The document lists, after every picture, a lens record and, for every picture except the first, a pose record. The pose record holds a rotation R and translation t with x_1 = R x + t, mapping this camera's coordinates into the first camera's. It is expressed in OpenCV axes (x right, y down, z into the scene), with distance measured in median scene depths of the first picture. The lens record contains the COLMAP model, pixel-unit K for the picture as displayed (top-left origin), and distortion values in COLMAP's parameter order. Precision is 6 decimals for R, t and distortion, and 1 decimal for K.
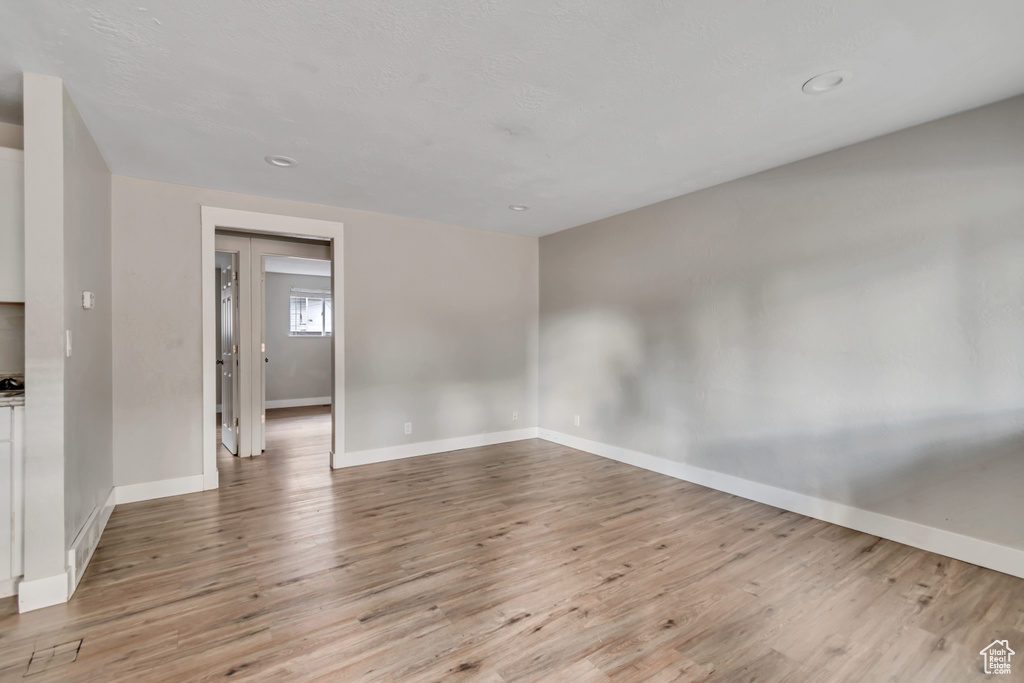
lens RADIAL K [[446.8, 0, 519.6], [0, 446.8, 344.7], [0, 0, 1]] dist [-0.000159, -0.000277]
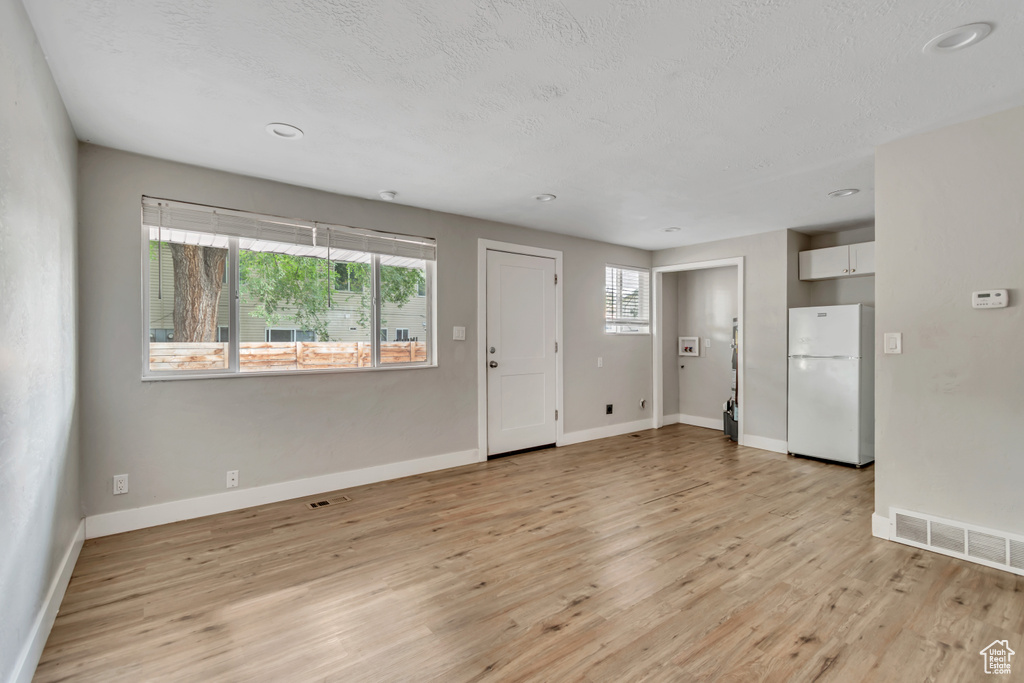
lens RADIAL K [[457.2, 0, 512.0], [0, 457.2, 341.5], [0, 0, 1]] dist [0.001704, 0.000316]
pose [[-0.999384, 0.005468, -0.034659, 0.105556], [0.005075, 0.999922, 0.011415, -0.028087], [0.034719, 0.011232, -0.999334, 2.092009]]
